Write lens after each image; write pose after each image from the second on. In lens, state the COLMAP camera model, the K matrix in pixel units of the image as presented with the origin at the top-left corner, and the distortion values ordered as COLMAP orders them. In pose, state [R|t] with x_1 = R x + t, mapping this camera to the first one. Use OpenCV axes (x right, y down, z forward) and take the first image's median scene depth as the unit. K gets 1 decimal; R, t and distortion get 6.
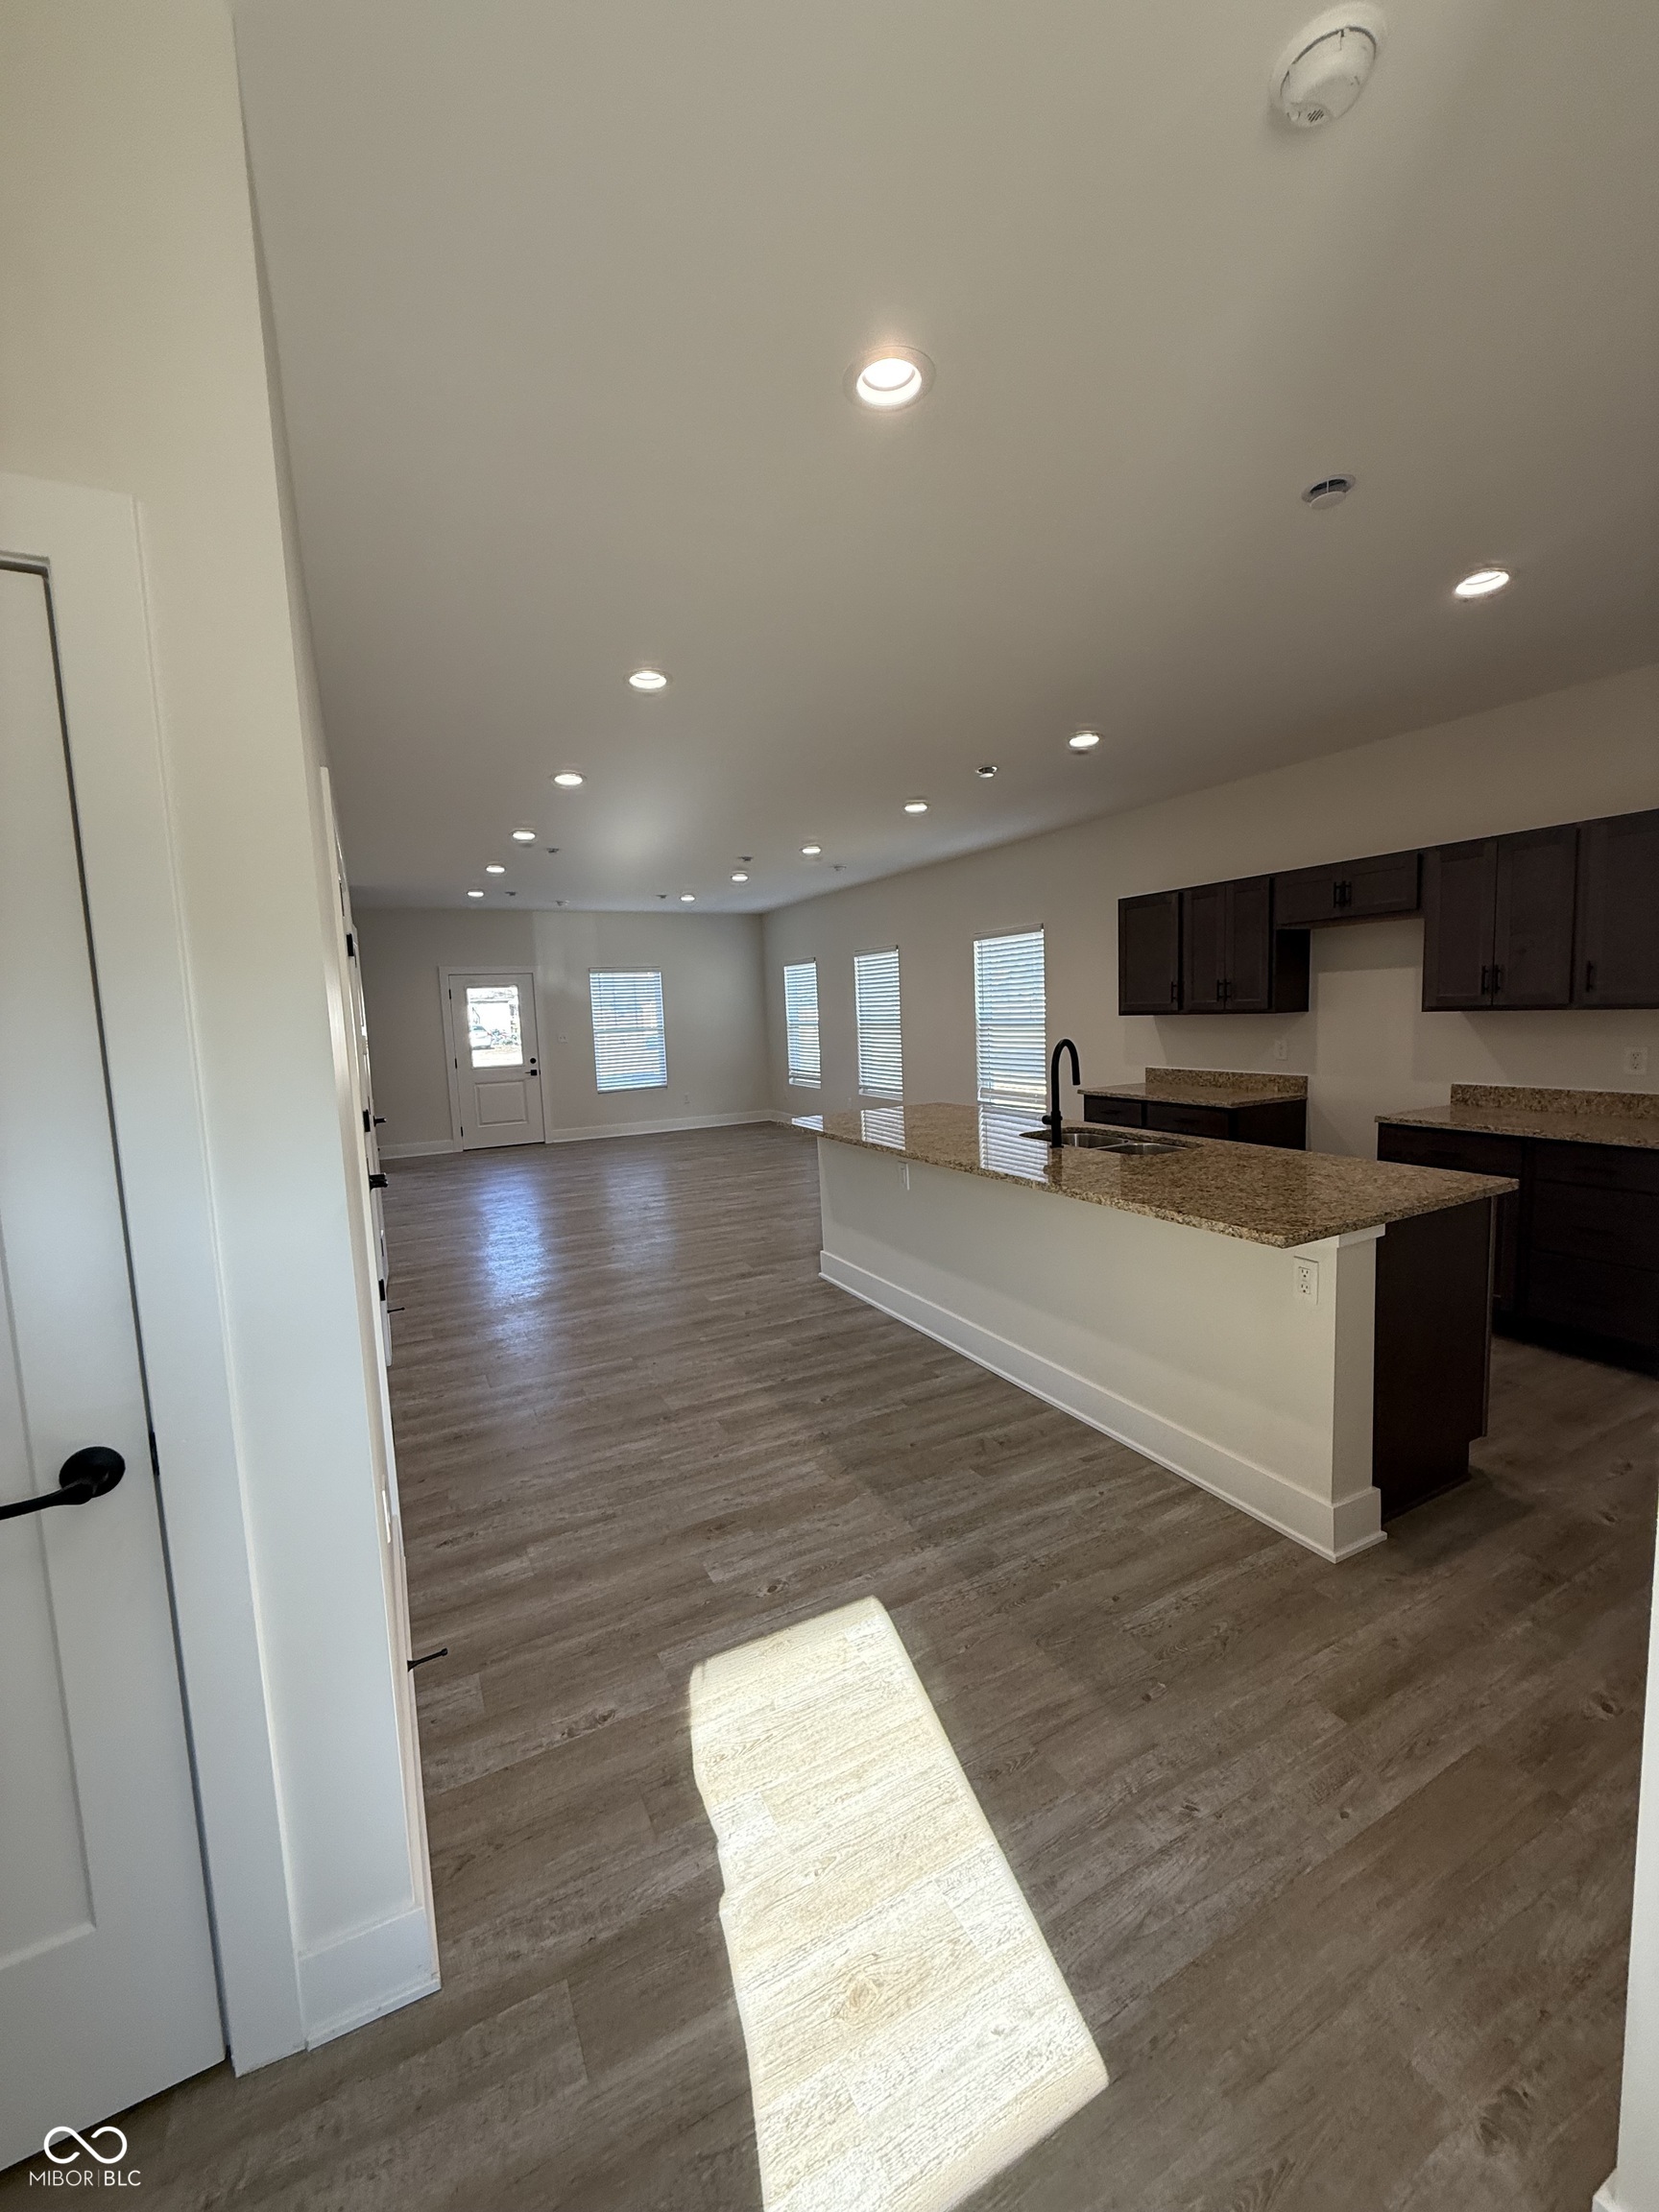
lens RADIAL K [[887.1, 0, 822.5], [0, 887.1, 1104.3], [0, 0, 1]] dist [-0.000141, -0.000104]
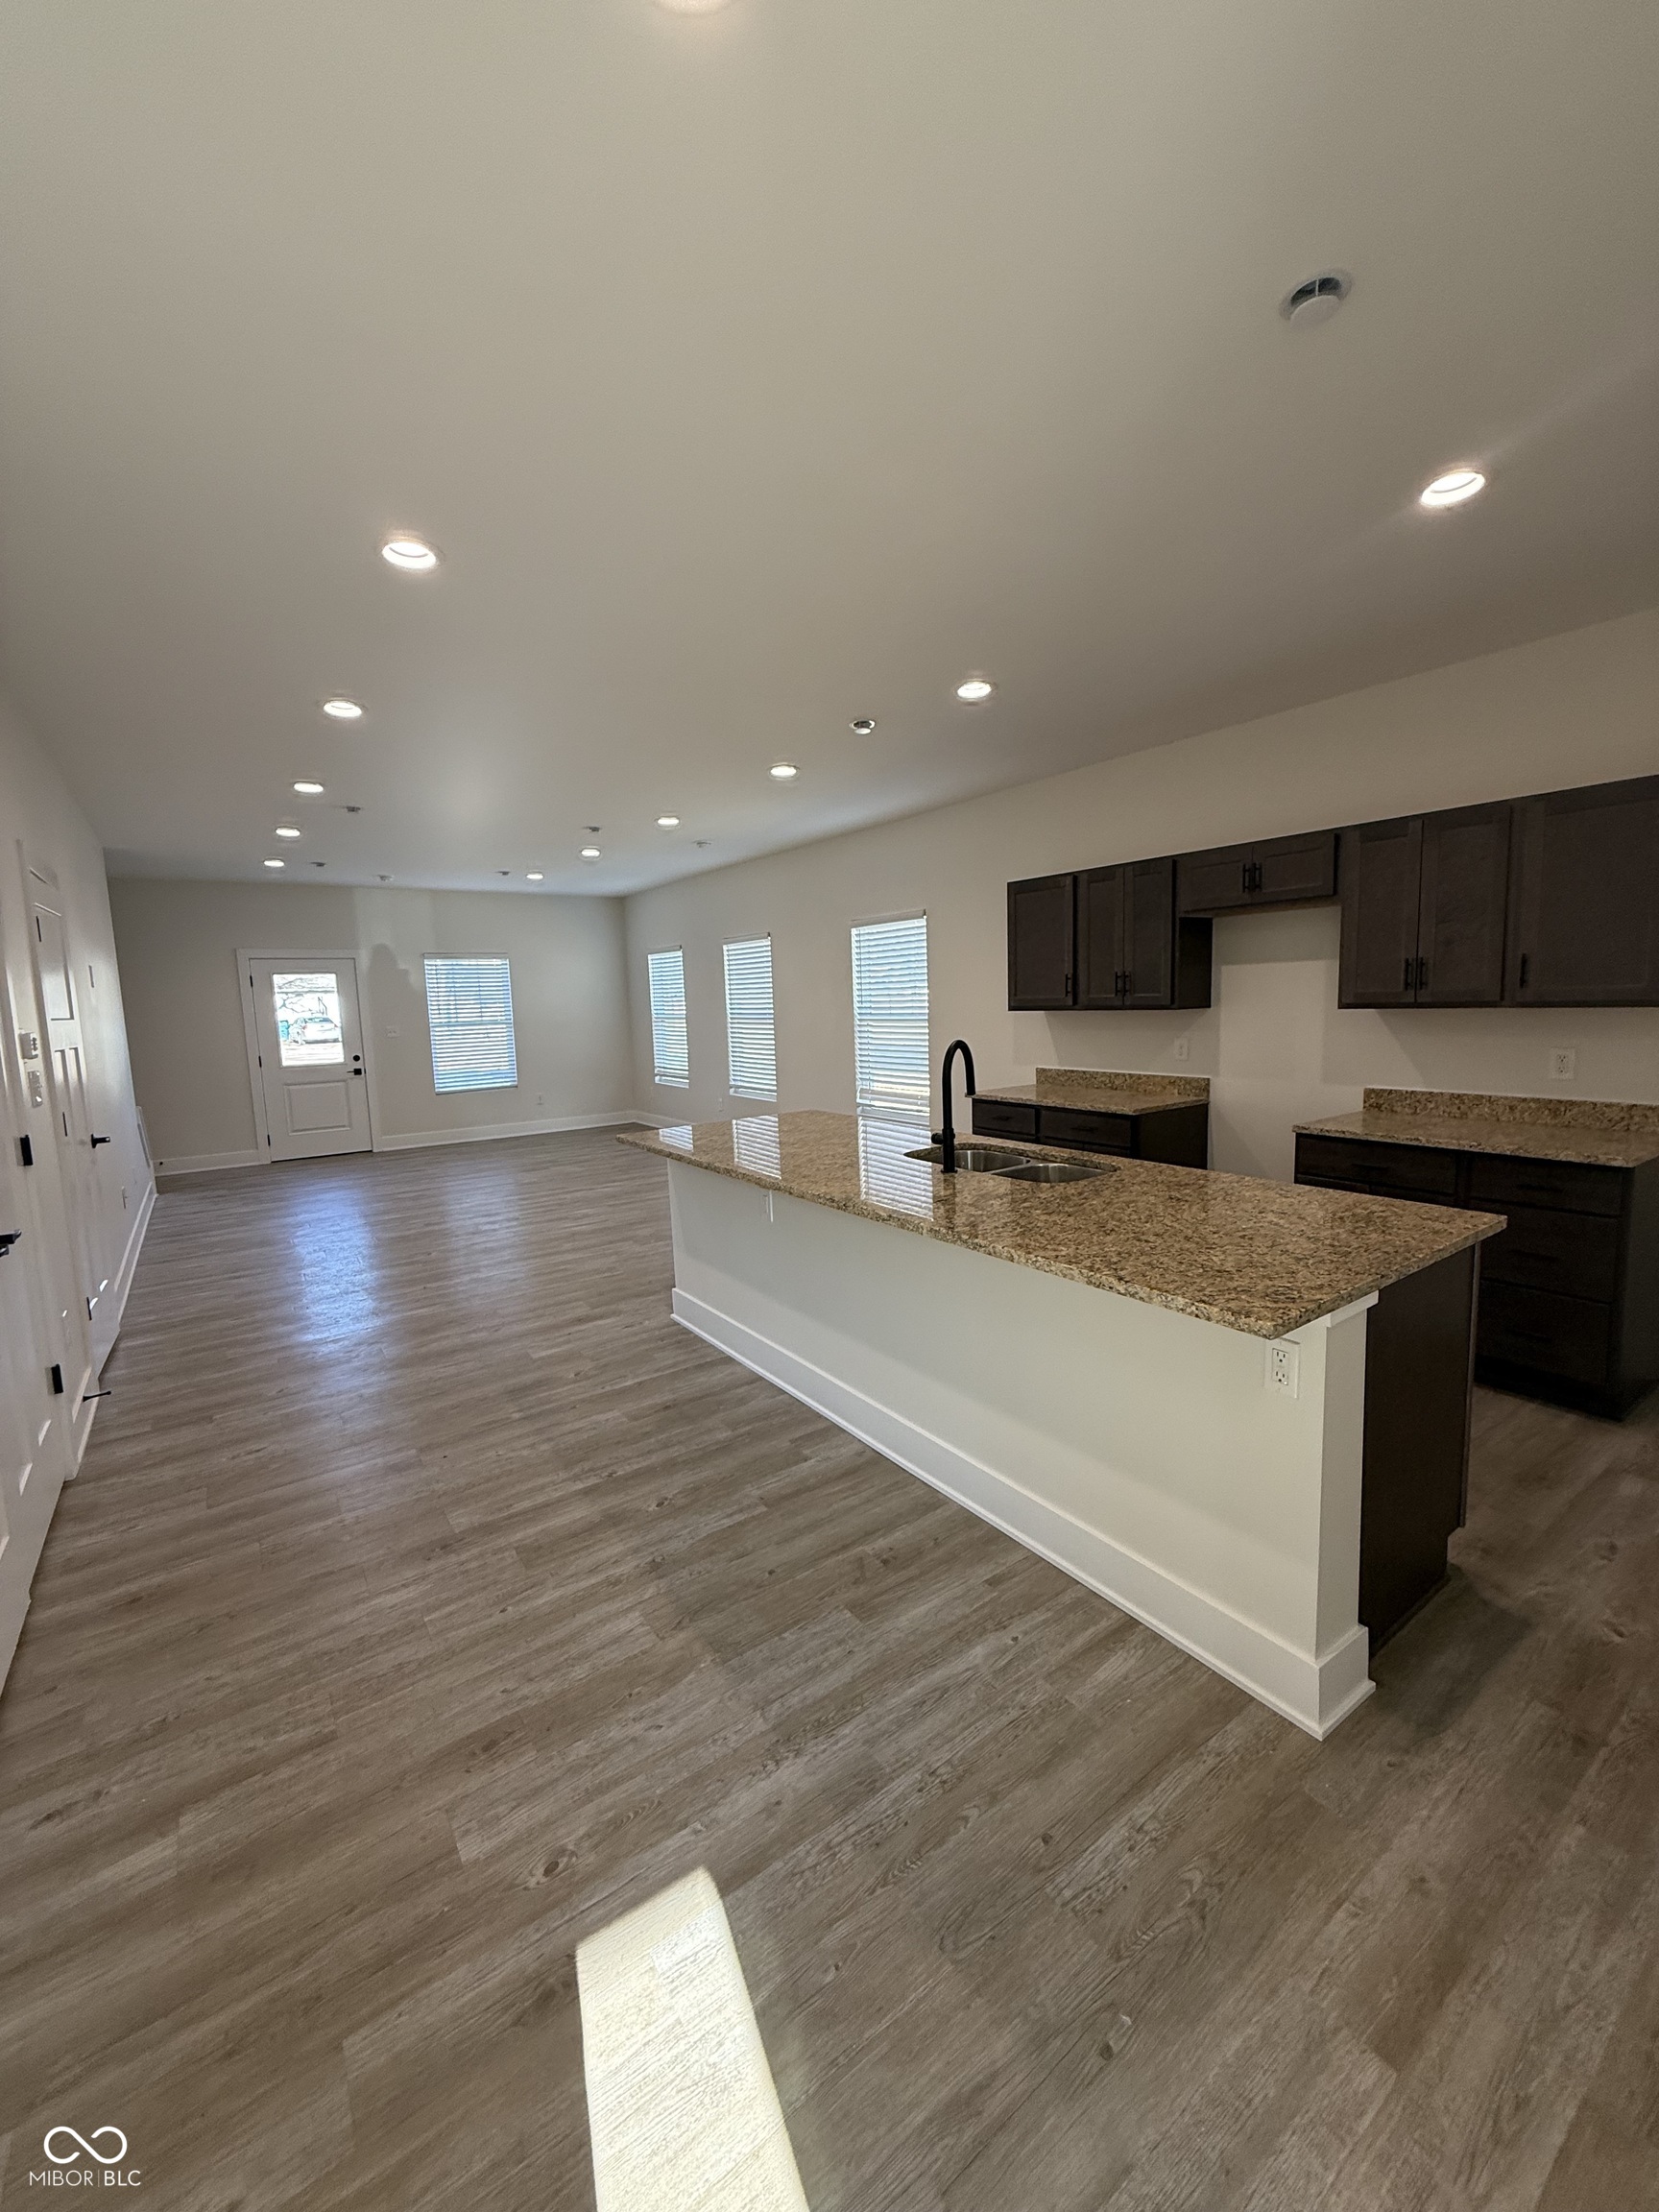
lens RADIAL K [[887.1, 0, 822.5], [0, 887.1, 1104.3], [0, 0, 1]] dist [-0.000141, -0.000104]
pose [[0.991182, -0.008209, 0.132251, 0.038522], [0.007193, 0.999941, 0.008157, -0.020604], [-0.132310, -0.007133, 0.991183, 0.194334]]
